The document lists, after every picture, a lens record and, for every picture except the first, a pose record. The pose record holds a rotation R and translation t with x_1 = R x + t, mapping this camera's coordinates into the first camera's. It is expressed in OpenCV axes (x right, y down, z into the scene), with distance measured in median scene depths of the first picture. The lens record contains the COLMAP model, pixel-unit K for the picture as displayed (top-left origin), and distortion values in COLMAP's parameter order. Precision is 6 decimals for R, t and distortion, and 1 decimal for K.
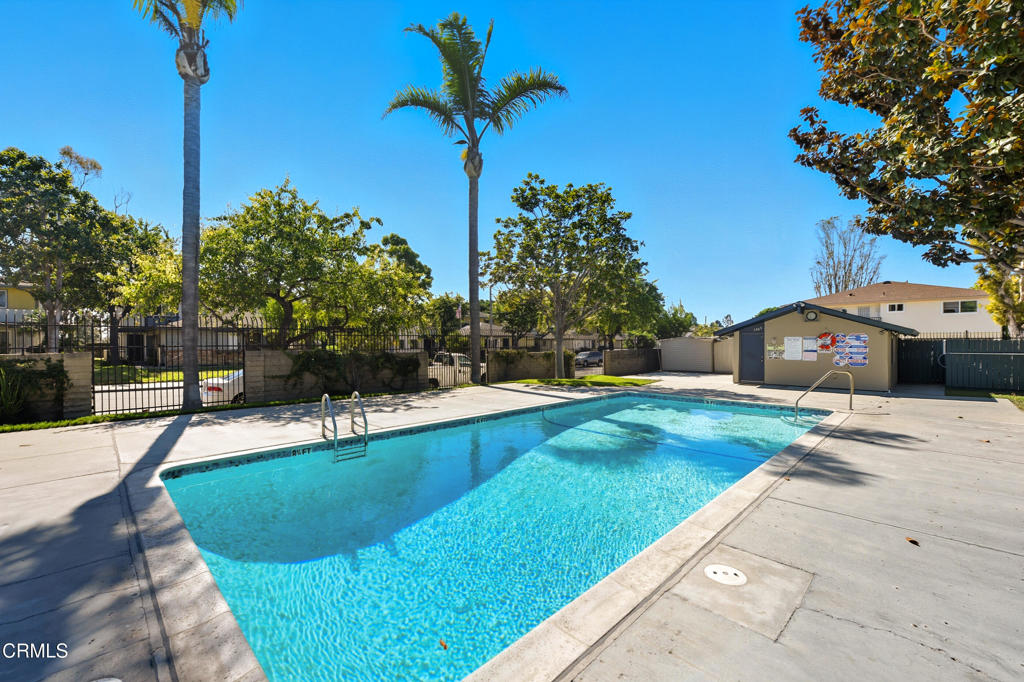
lens RADIAL K [[427.2, 0, 525.4], [0, 427.2, 341.6], [0, 0, 1]] dist [0.001187, -0.000040]
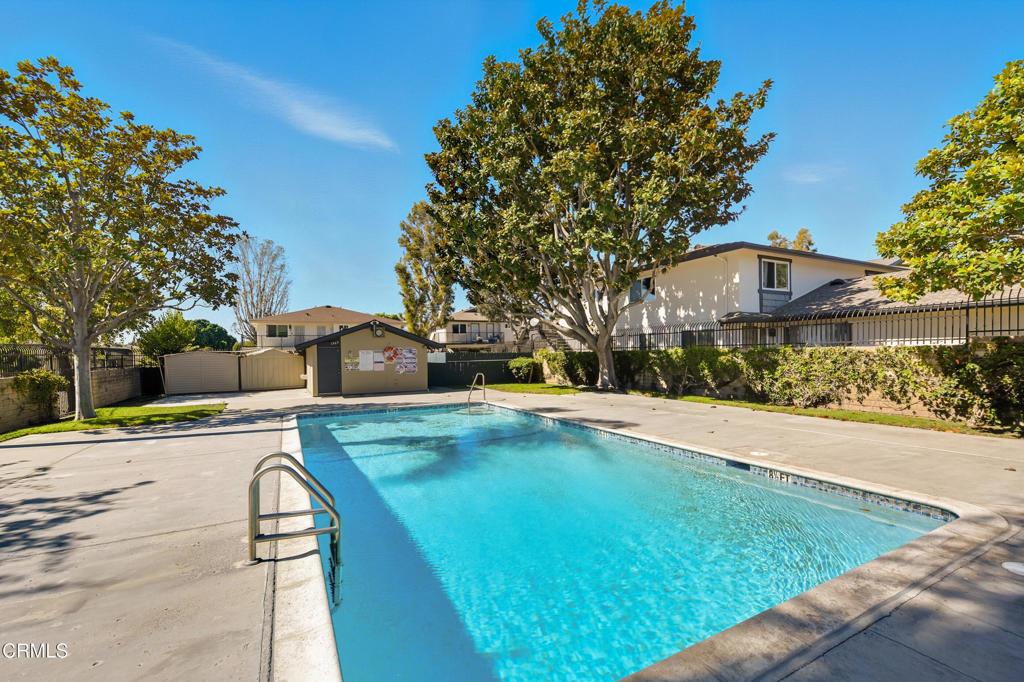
lens RADIAL K [[427.2, 0, 525.4], [0, 427.2, 341.6], [0, 0, 1]] dist [0.001187, -0.000040]
pose [[0.291667, 0.020473, 0.956301, -0.333844], [0.011629, 0.999621, -0.024947, -0.001450], [-0.956449, 0.018397, 0.291318, 0.247063]]
